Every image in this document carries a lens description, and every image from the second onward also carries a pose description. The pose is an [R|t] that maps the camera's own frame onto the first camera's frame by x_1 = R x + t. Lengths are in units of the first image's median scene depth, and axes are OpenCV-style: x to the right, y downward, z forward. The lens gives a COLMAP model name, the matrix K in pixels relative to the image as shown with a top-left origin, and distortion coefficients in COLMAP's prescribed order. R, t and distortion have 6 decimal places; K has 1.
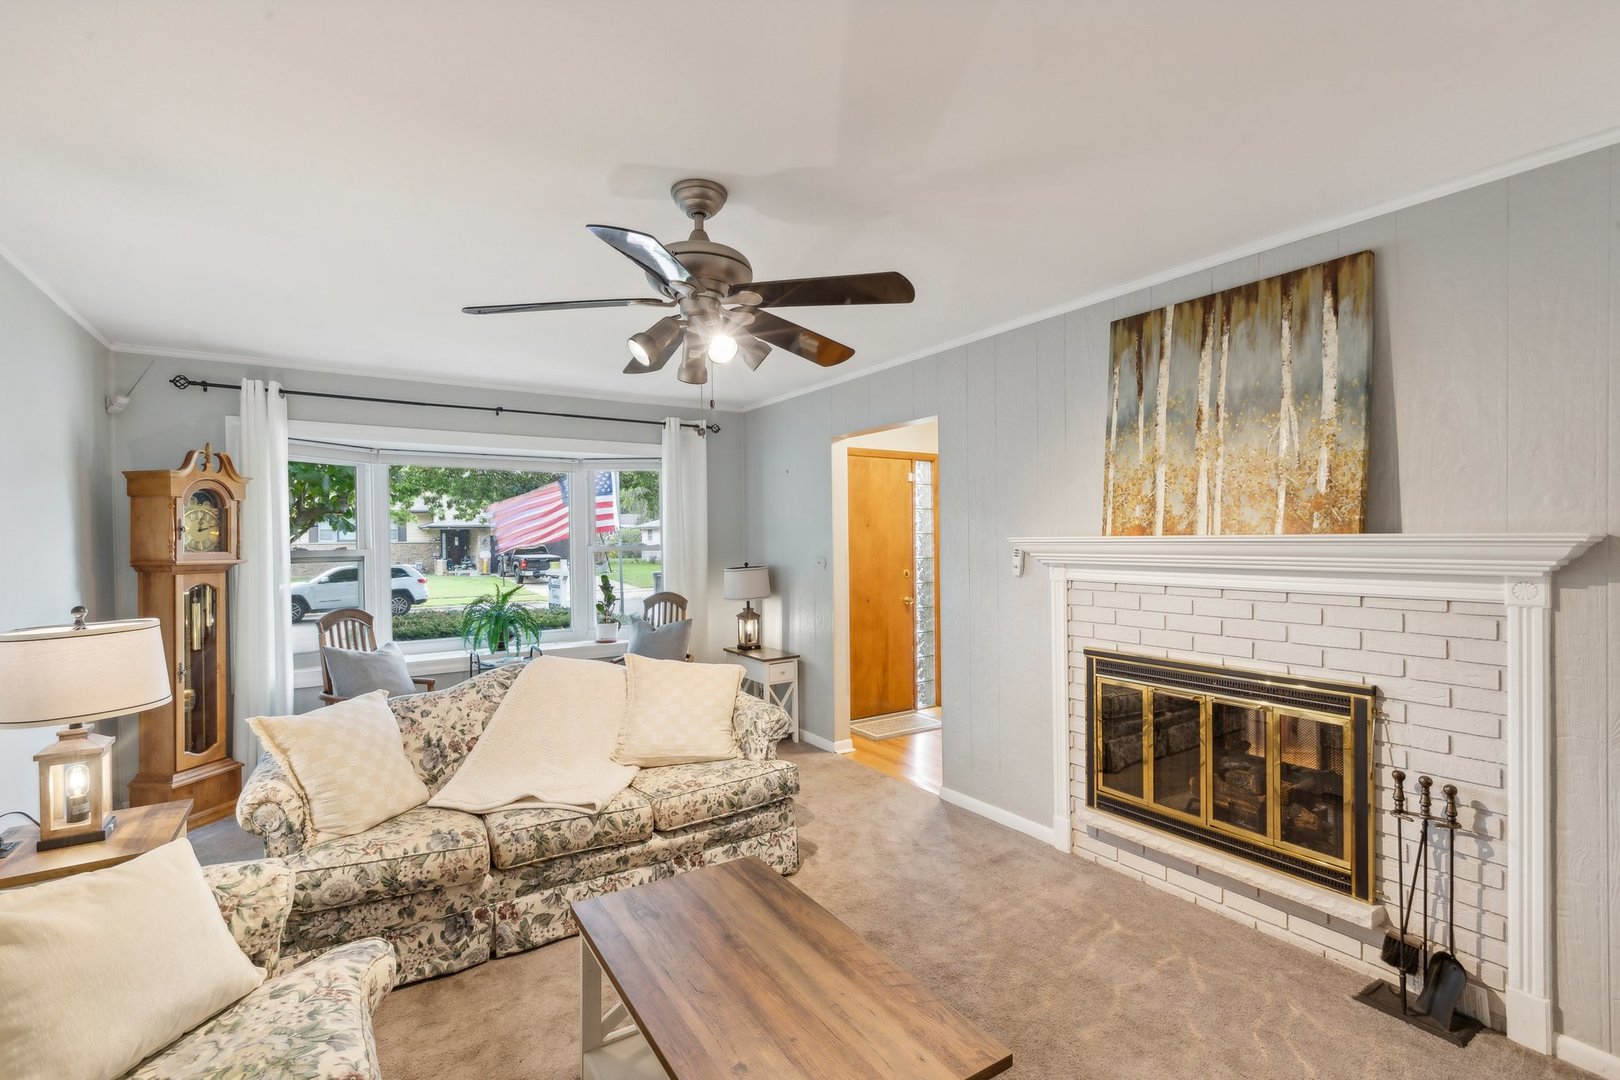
lens RADIAL K [[750.1, 0, 810.0], [0, 750.1, 540.0], [0, 0, 1]] dist [0.000075, -0.000138]
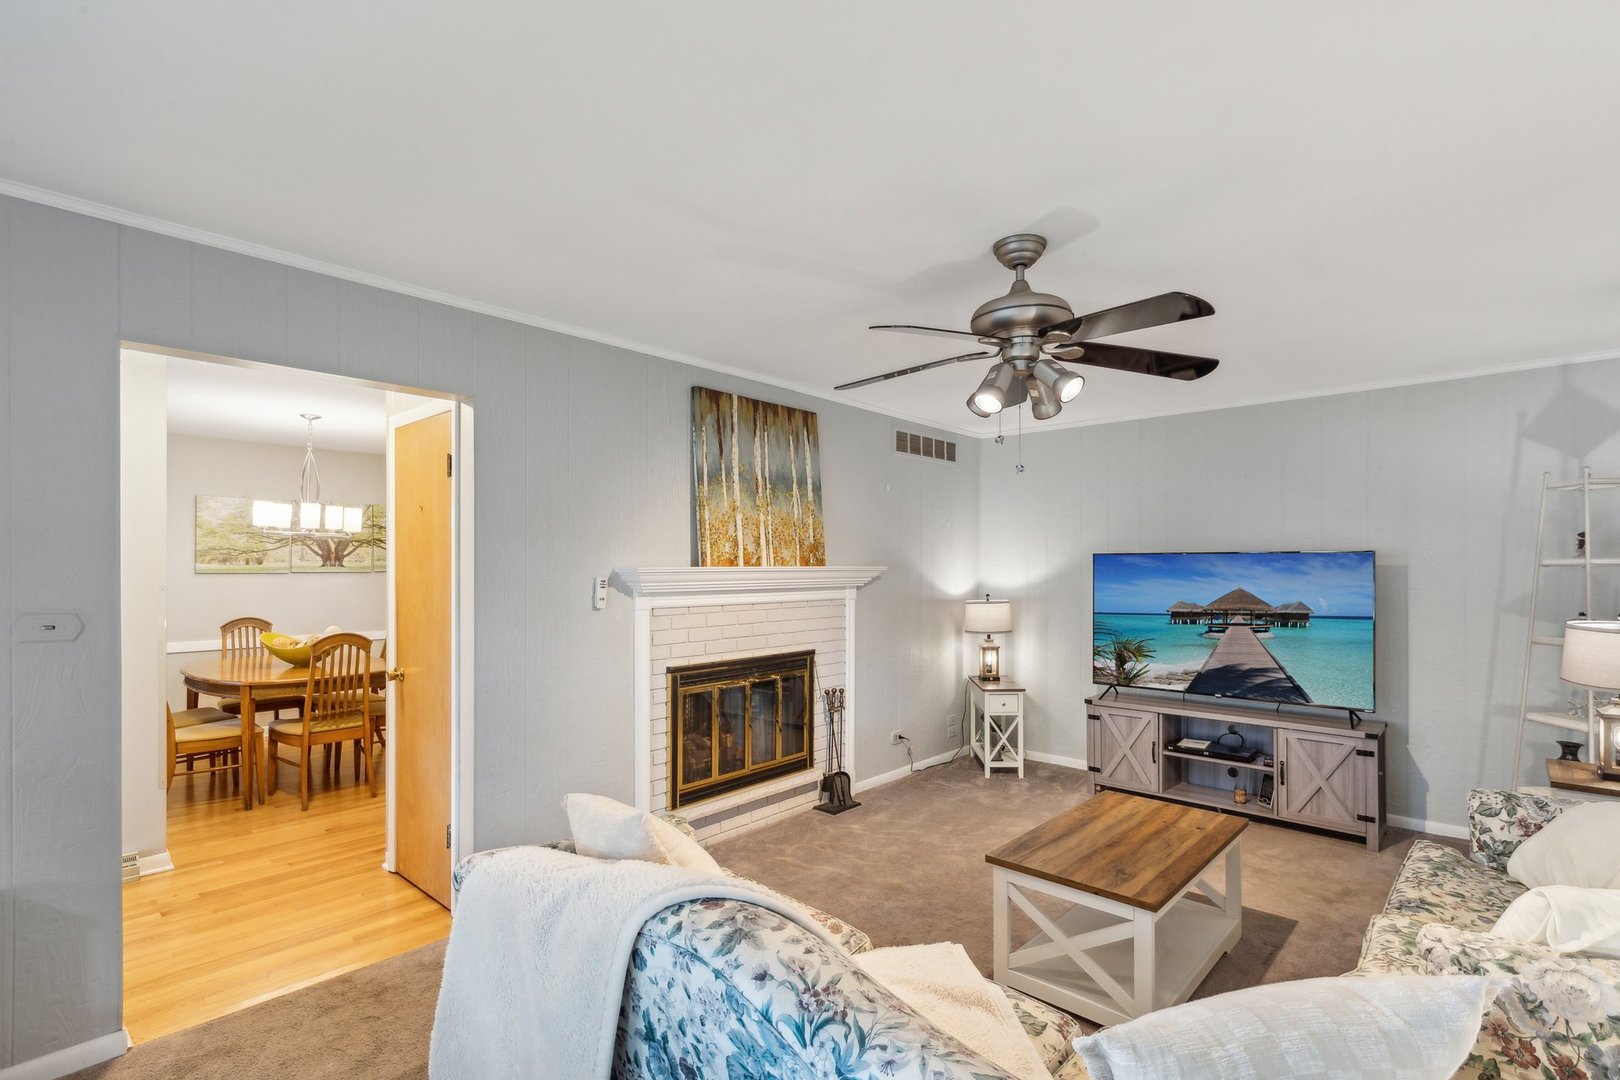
lens RADIAL K [[757.9, 0, 826.8], [0, 757.9, 560.6], [0, 0, 1]] dist [-0.002107, -0.000443]
pose [[-0.272628, 0.012053, 0.962044, -0.898323], [0.002219, 0.999927, -0.011899, -0.000160], [-0.962117, -0.001109, -0.272635, 1.263455]]
